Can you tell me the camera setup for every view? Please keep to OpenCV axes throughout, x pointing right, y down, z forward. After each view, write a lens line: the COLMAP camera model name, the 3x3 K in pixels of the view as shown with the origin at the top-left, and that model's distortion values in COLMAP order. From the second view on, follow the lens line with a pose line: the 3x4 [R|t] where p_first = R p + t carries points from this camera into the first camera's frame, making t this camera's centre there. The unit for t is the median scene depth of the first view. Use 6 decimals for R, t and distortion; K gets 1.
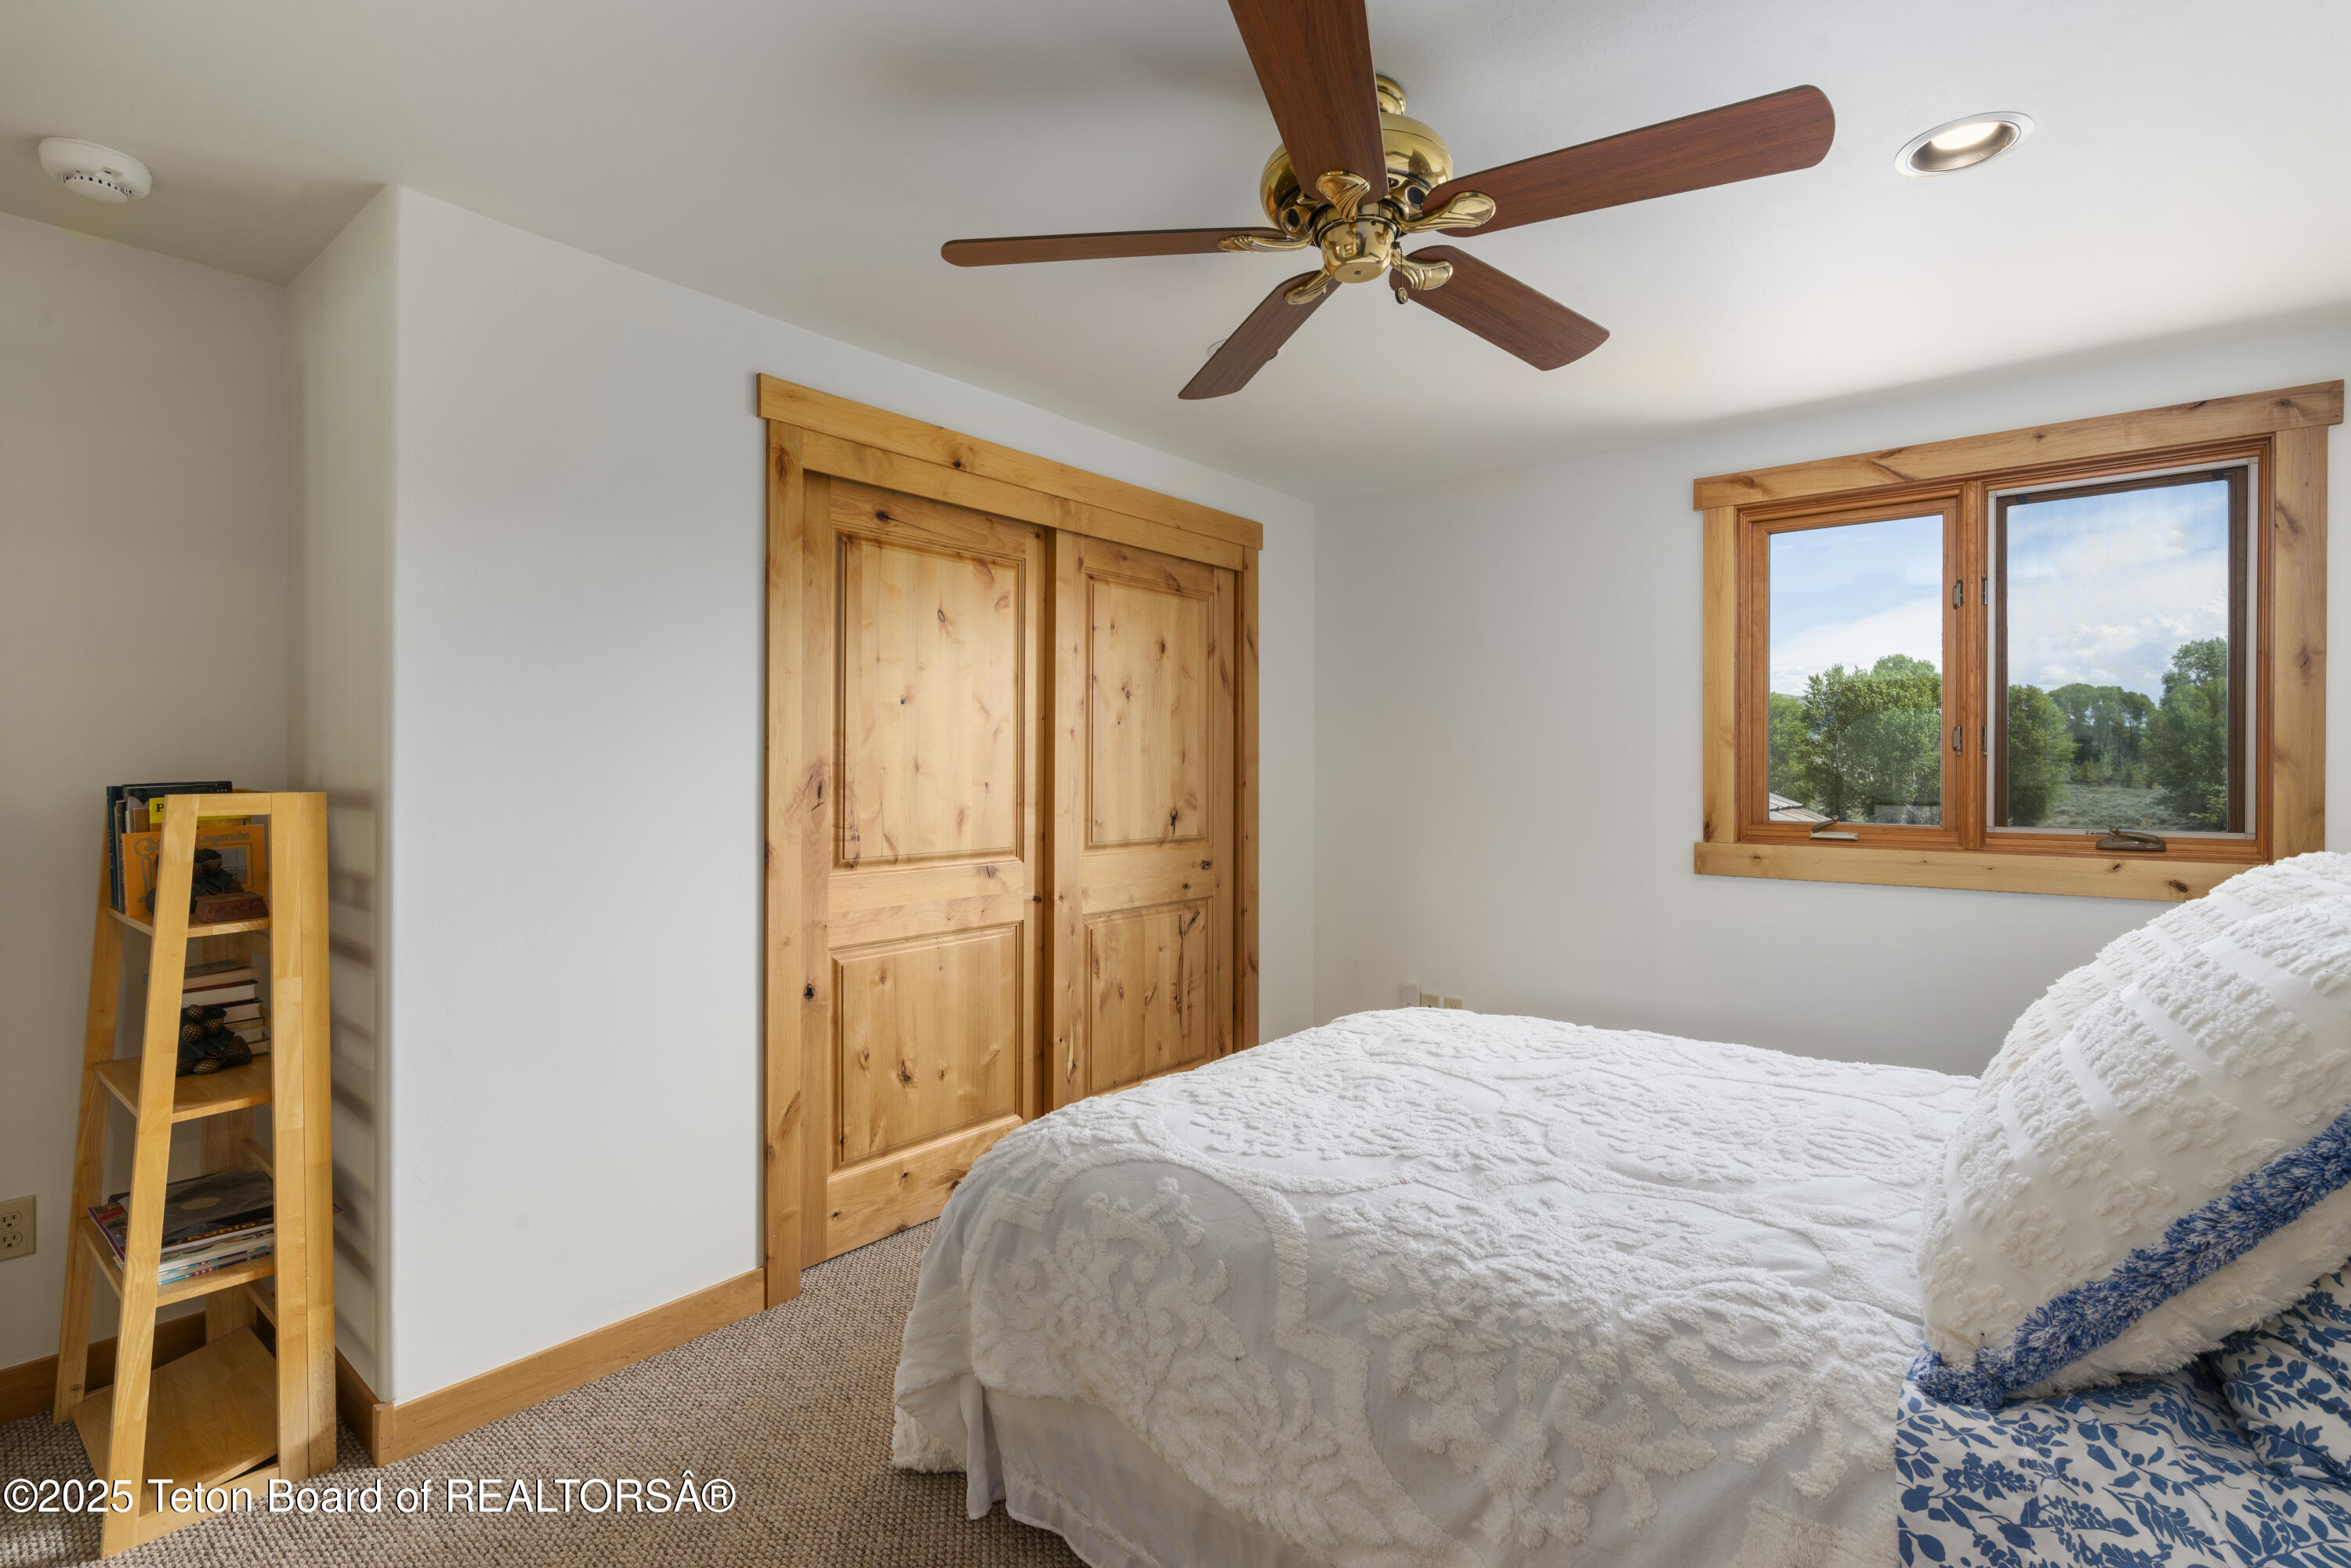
lens RADIAL K [[1087.1, 0, 1183.7], [0, 1087.1, 776.8], [0, 0, 1]] dist [-0.003648, 0.000016]
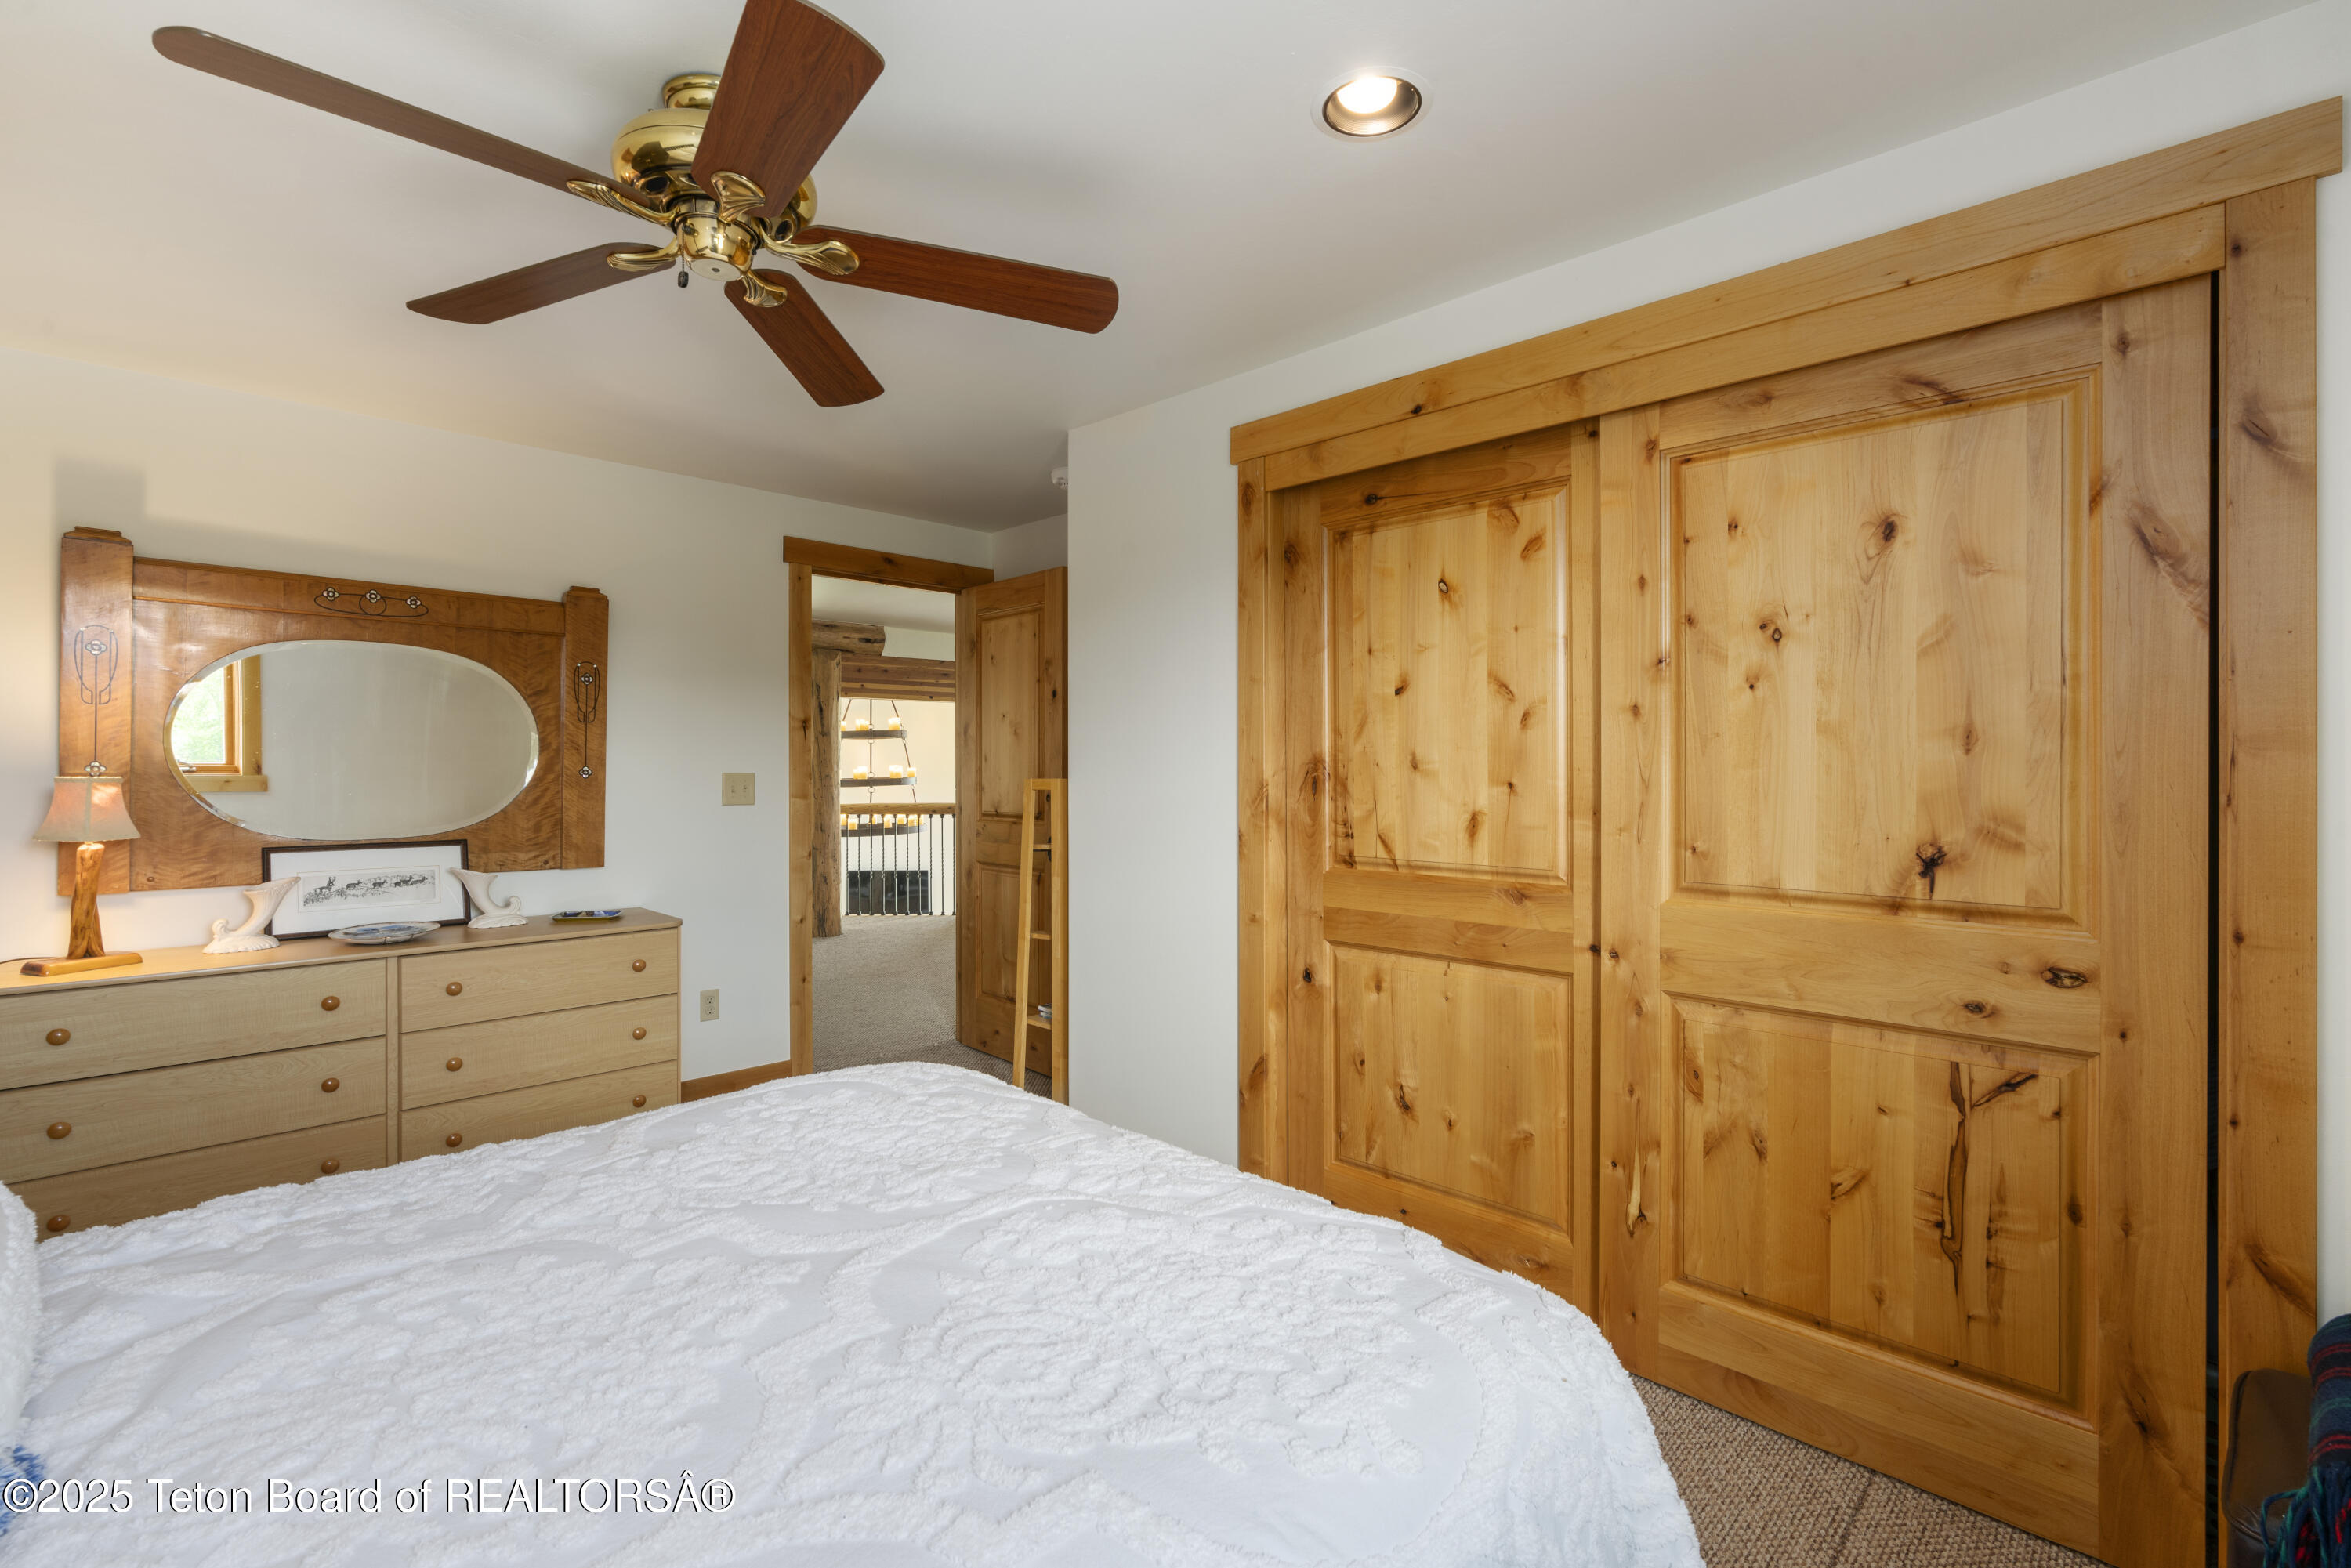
lens RADIAL K [[1062.4, 0, 1164.1], [0, 1062.4, 767.4], [0, 0, 1]] dist [-0.009893, 0.001250]
pose [[-0.095840, 0.000498, -0.995397, 0.529352], [-0.006570, 0.999978, 0.001133, -0.004014], [0.995375, 0.006648, -0.095834, 0.724169]]
